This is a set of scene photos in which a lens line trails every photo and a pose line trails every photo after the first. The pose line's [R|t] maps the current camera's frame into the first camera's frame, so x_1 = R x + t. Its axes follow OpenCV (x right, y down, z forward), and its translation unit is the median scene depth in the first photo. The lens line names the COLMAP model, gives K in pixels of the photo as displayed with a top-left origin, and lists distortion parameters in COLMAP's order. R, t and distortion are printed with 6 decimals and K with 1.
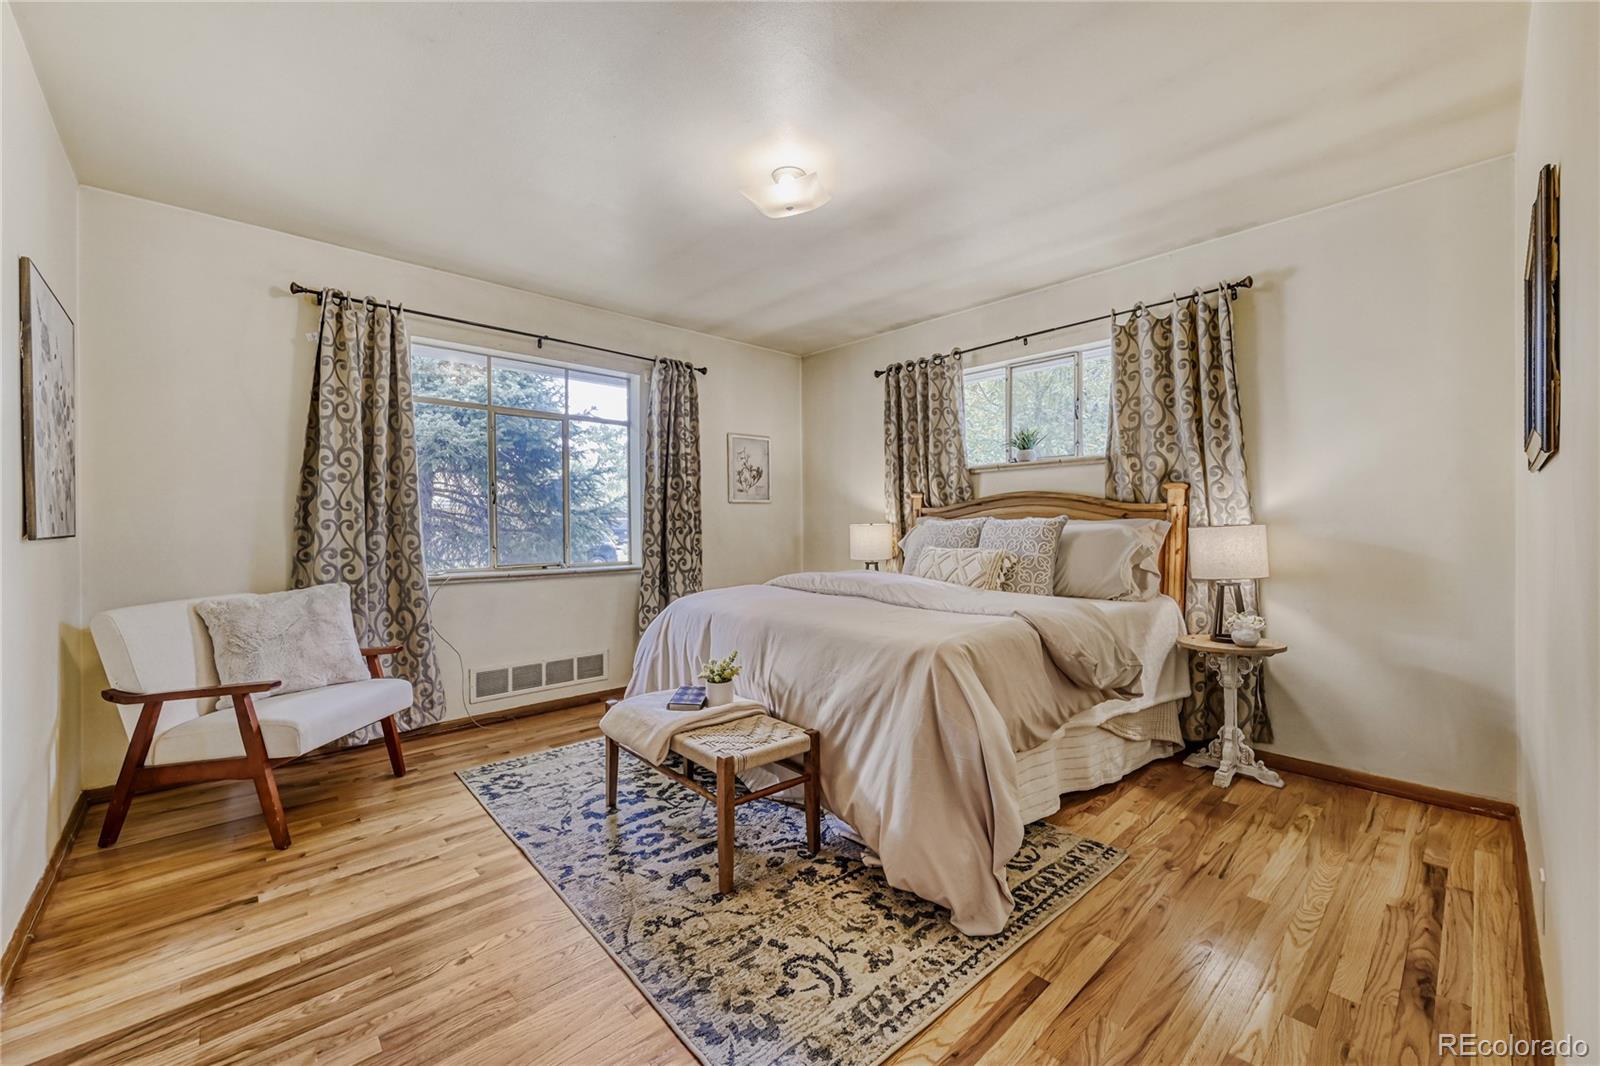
lens RADIAL K [[636.6, 0, 802.7], [0, 636.6, 521.2], [0, 0, 1]] dist [-0.000370, 0.000341]
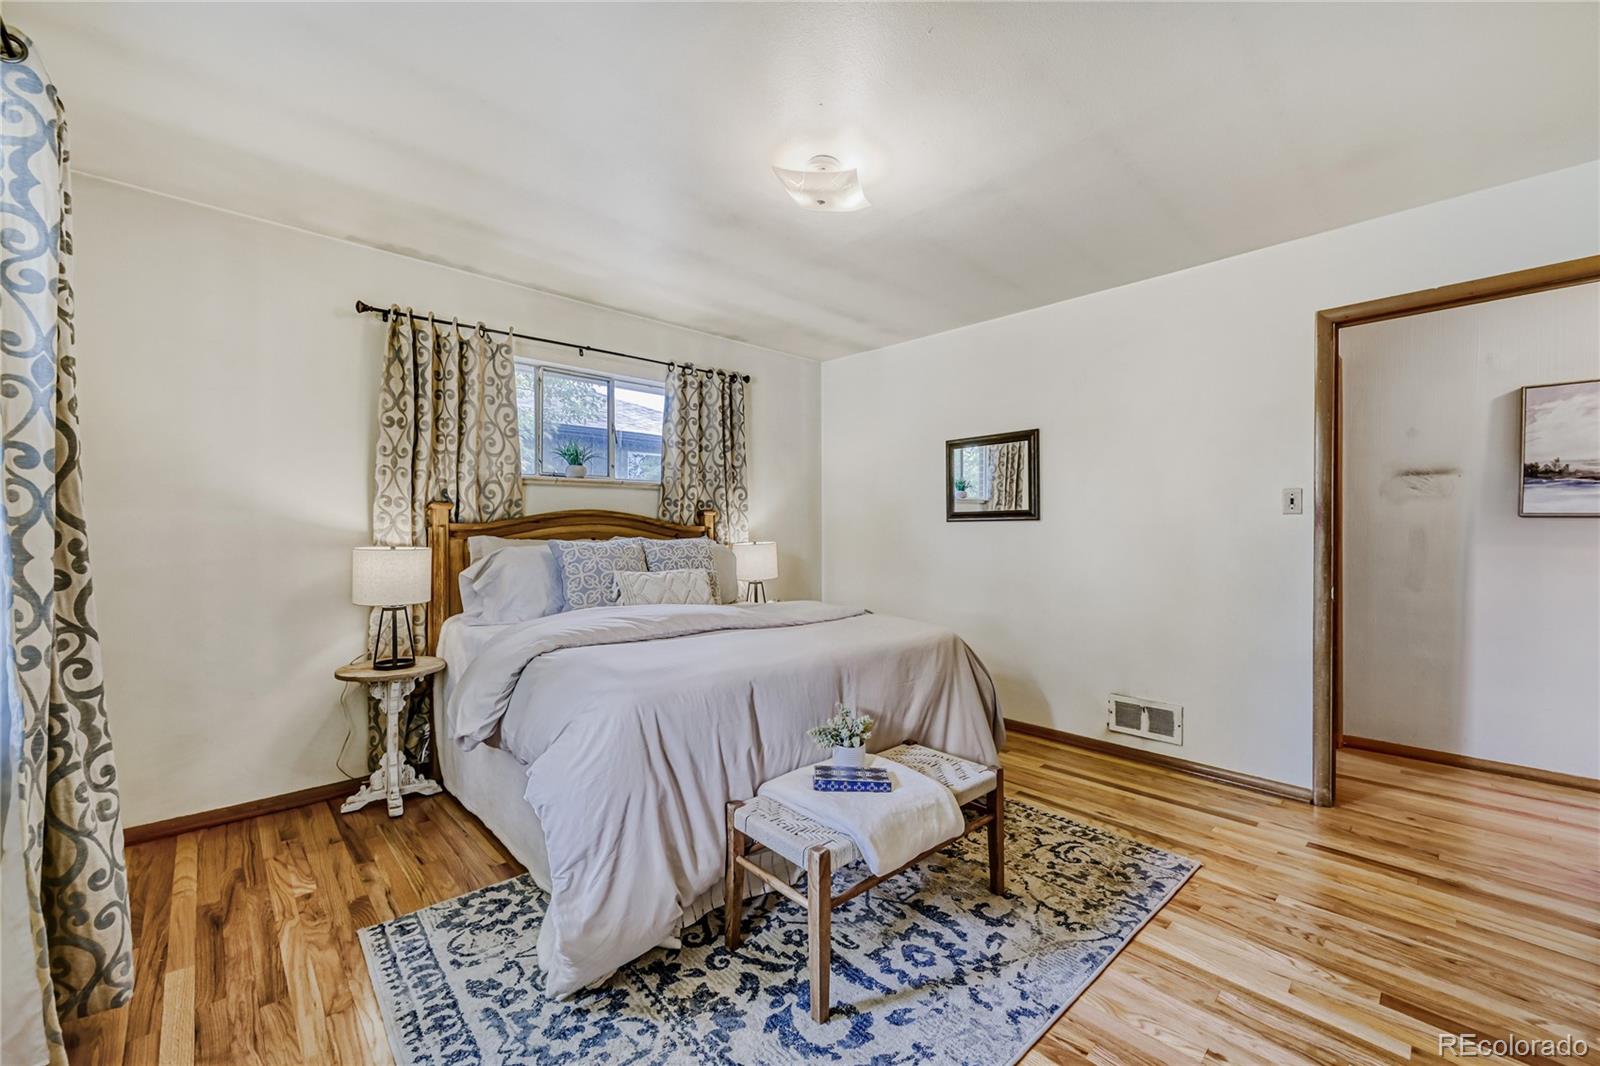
lens RADIAL K [[636.6, 0, 799.6], [0, 636.6, 530.3], [0, 0, 1]] dist [-0.000370, 0.000341]
pose [[-0.008367, 0.003551, 0.999959, -0.980926], [-0.002420, 0.999991, -0.003572, -0.021453], [-0.999962, -0.002449, -0.008358, 1.103259]]
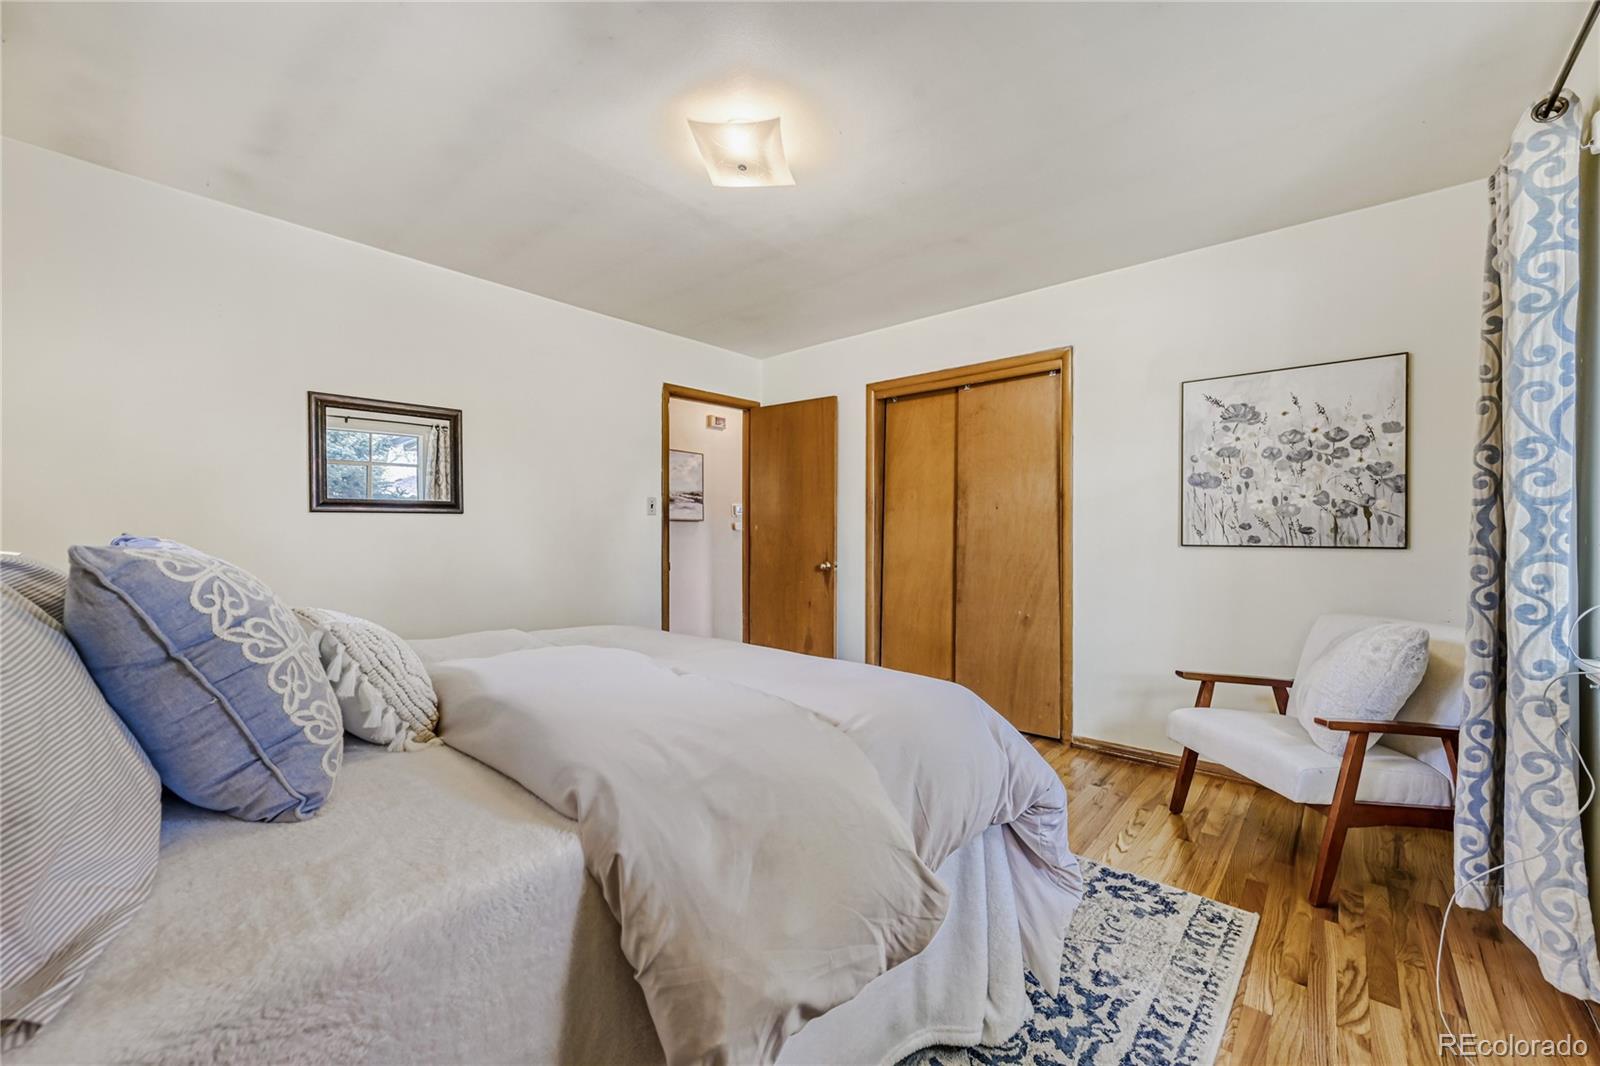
lens RADIAL K [[636.6, 0, 792.9], [0, 636.6, 538.0], [0, 0, 1]] dist [-0.000370, 0.000341]
pose [[-0.994980, 0.007961, -0.099761, 0.000117], [0.006514, 0.999869, 0.014830, -0.016137], [0.099866, 0.014106, -0.994901, 1.959704]]
